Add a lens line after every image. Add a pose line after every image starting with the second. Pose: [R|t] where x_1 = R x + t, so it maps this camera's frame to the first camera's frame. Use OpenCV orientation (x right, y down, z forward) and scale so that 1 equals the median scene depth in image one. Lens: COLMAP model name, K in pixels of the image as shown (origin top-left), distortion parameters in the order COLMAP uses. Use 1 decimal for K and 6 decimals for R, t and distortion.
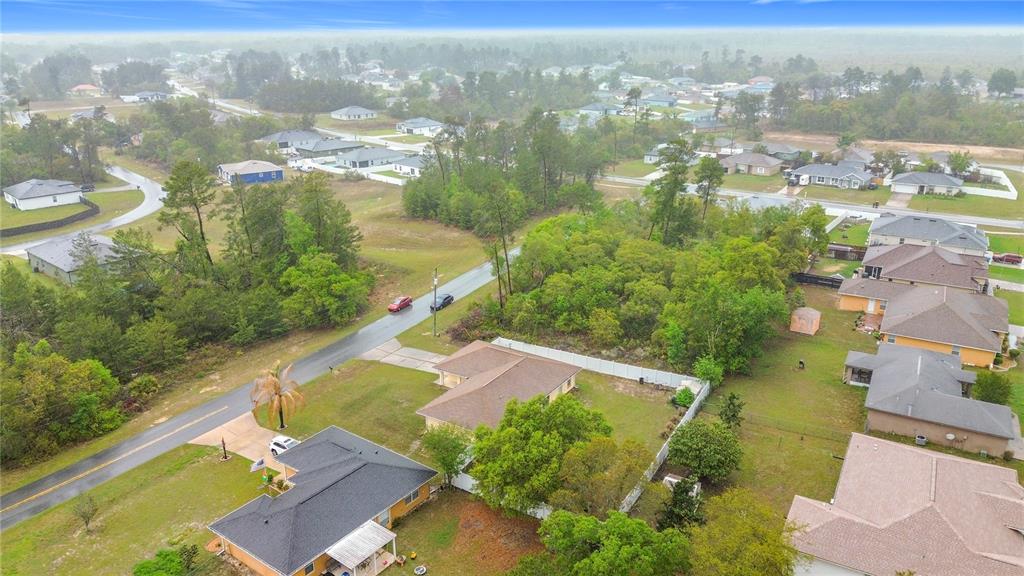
lens RADIAL K [[702.7, 0, 533.4], [0, 702.7, 288.2], [0, 0, 1]] dist [0.042725, -0.083148]
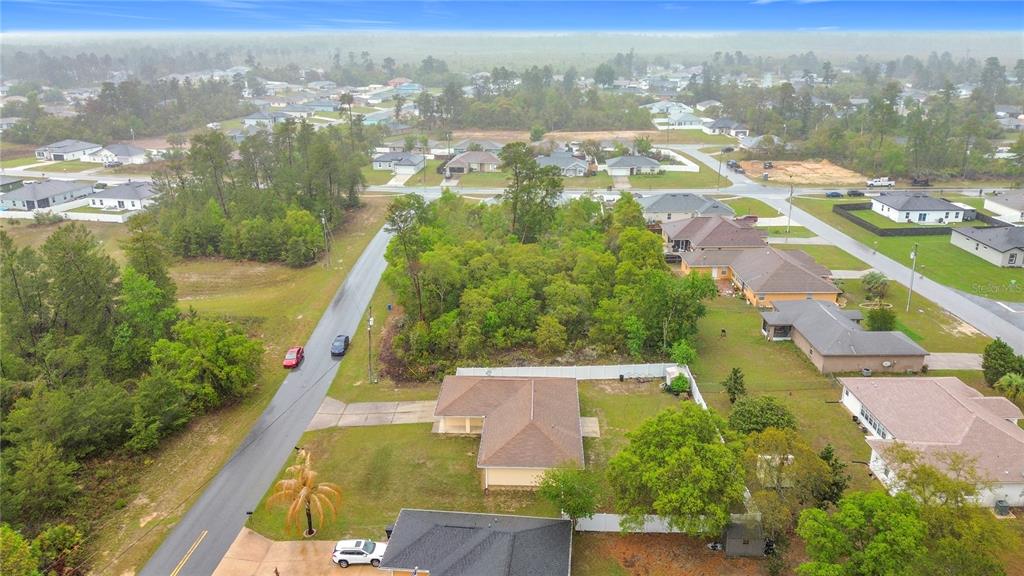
lens RADIAL K [[702.7, 0, 533.4], [0, 702.7, 288.2], [0, 0, 1]] dist [0.042725, -0.083148]
pose [[0.876241, -0.165010, 0.452740, -0.327488], [0.166521, 0.985349, 0.036841, -0.045430], [-0.452186, 0.043109, 0.890881, 0.119320]]
